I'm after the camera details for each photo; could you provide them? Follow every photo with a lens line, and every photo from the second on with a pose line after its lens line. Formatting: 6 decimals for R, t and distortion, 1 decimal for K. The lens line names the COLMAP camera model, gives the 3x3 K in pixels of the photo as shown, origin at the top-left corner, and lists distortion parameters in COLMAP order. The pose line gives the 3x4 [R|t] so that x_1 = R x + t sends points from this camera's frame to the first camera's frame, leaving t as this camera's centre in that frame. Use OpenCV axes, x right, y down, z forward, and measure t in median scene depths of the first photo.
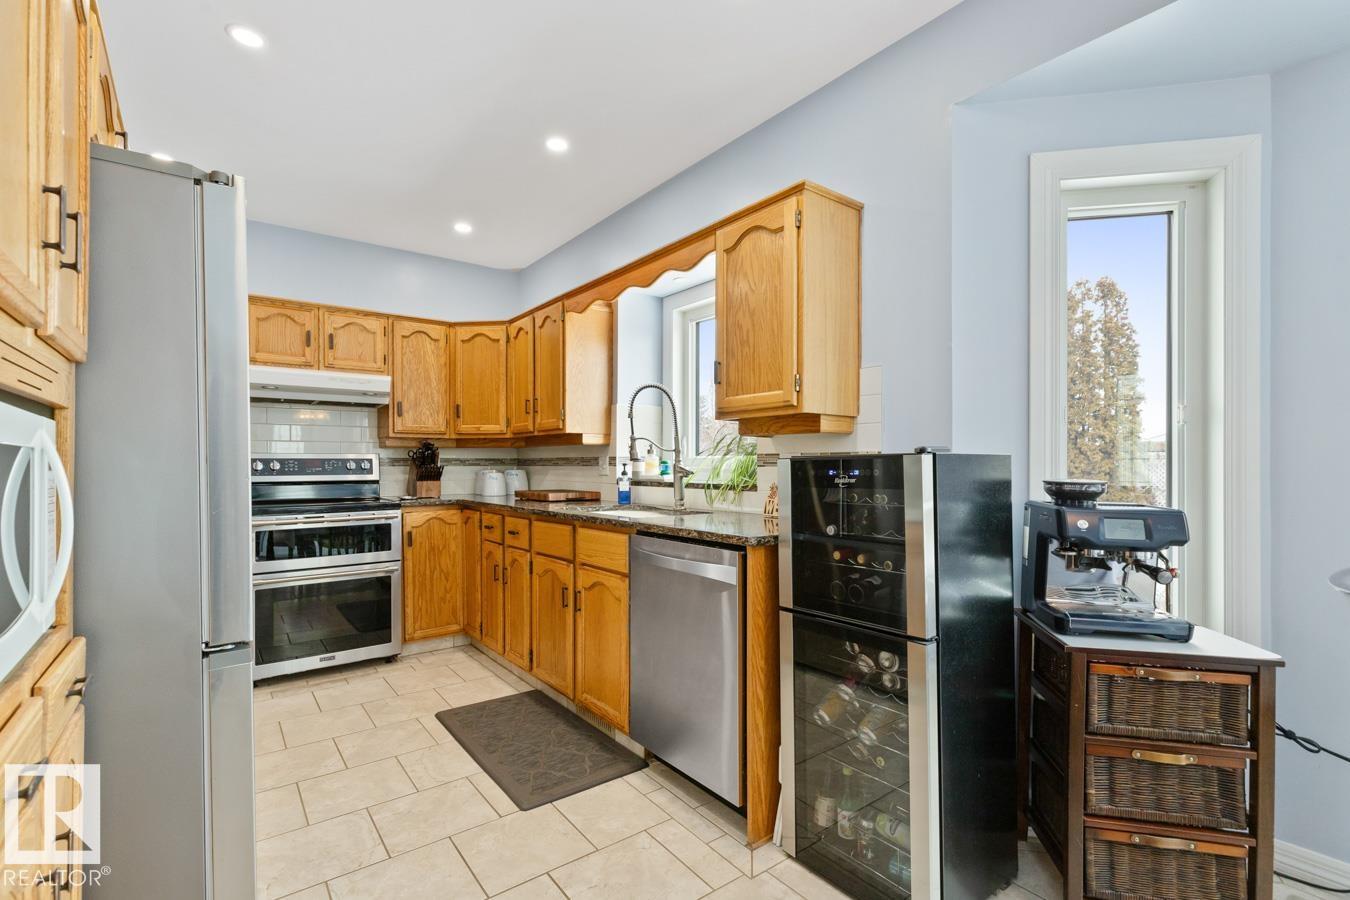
lens RADIAL K [[615.4, 0, 672.9], [0, 615.4, 458.7], [0, 0, 1]] dist [0.000826, -0.000046]
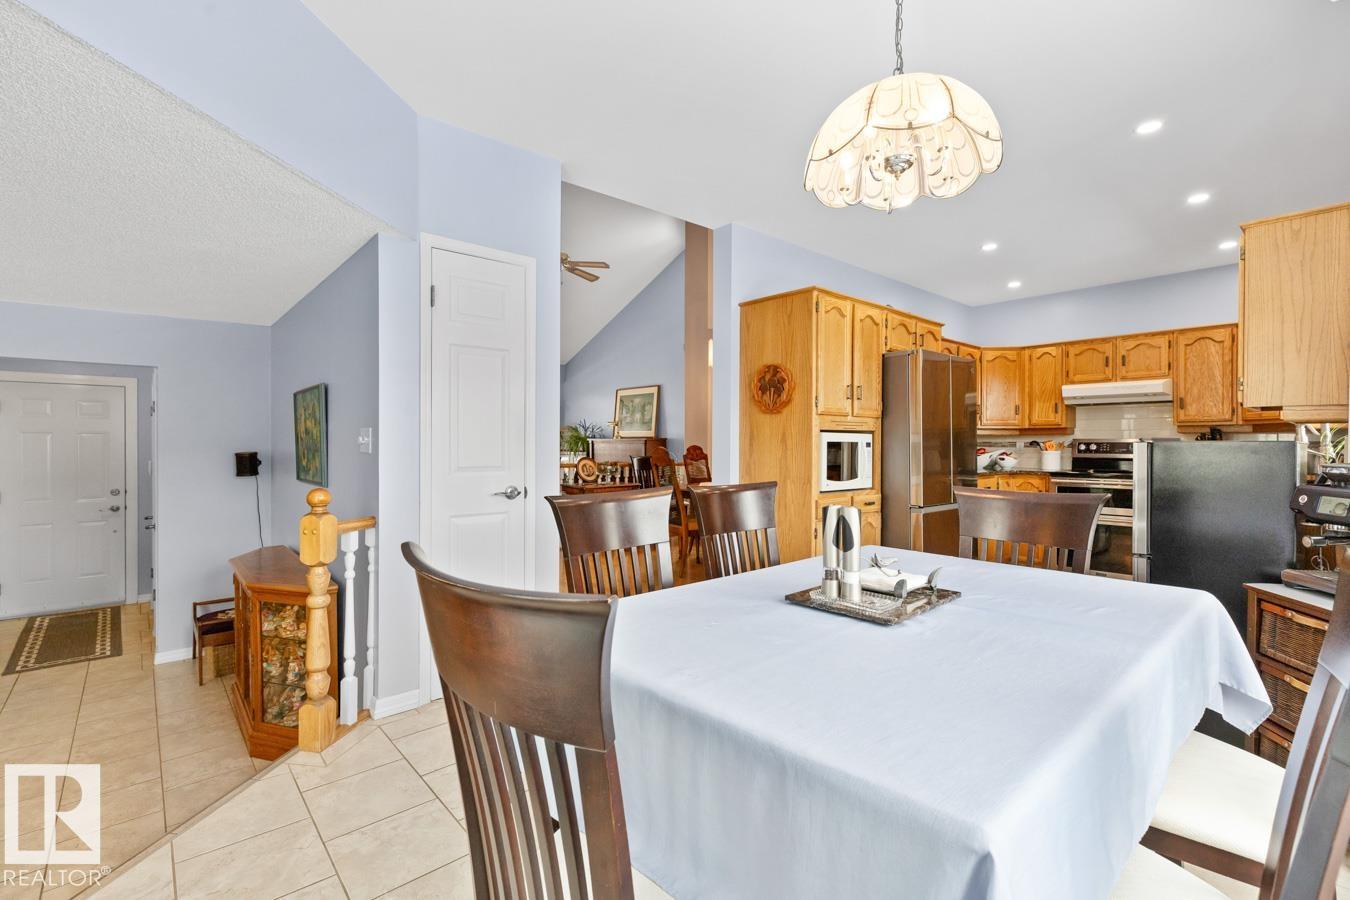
lens RADIAL K [[615.4, 0, 663.8], [0, 615.4, 447.6], [0, 0, 1]] dist [0.000826, -0.000046]
pose [[0.052788, 0.007361, -0.998579, 0.811180], [0.003474, 0.999965, 0.007555, -0.002790], [0.998600, -0.003868, 0.052761, -0.140518]]
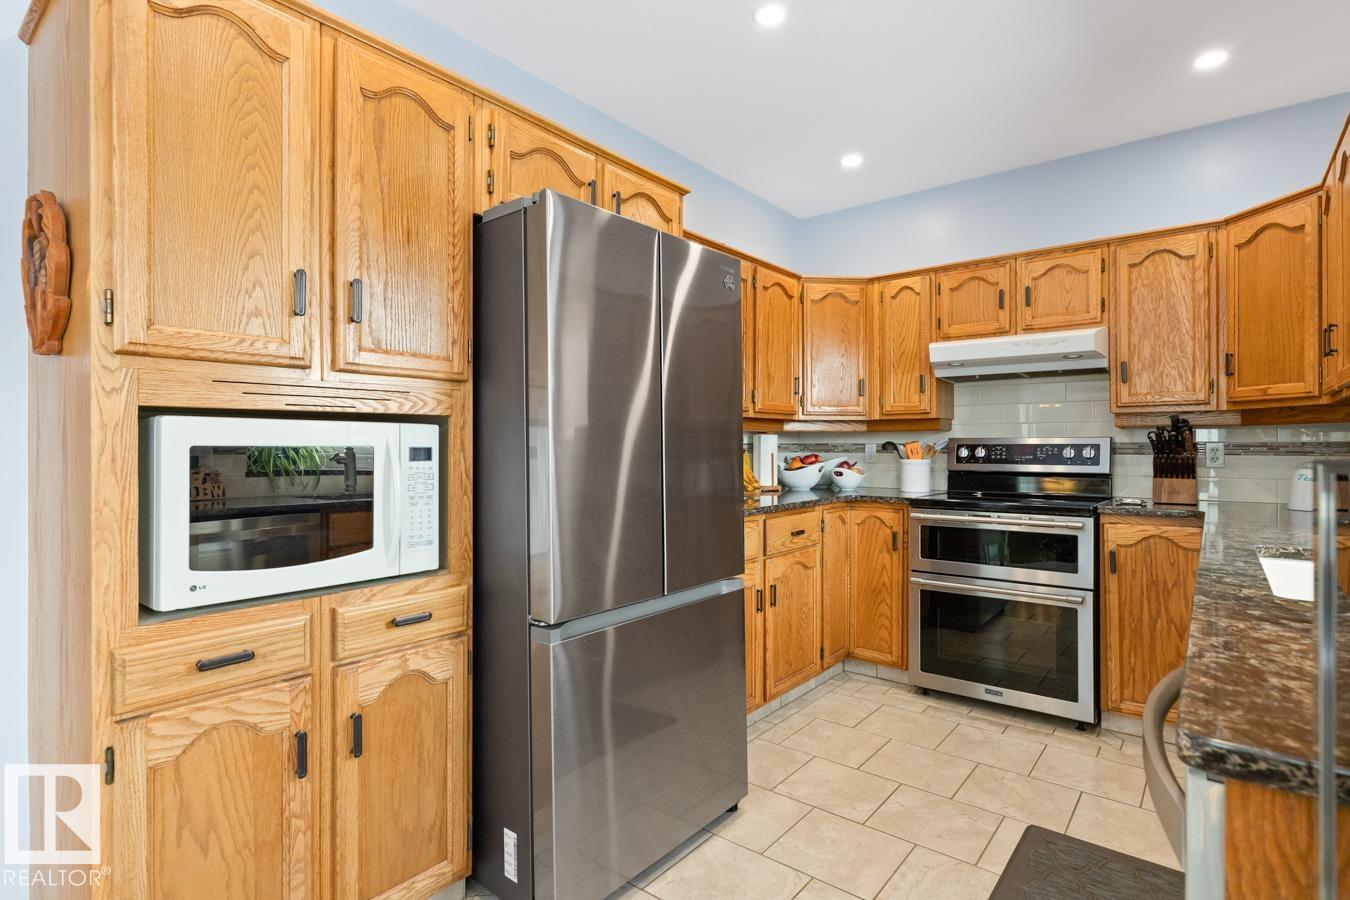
lens RADIAL K [[687.5, 0, 682.7], [0, 687.5, 447.4], [0, 0, 1]] dist [-0.003496, 0.000167]
pose [[0.243585, 0.002905, -0.969875, 0.192612], [0.006557, 0.999968, 0.004642, -0.003274], [0.969857, -0.007491, 0.243558, 0.350468]]
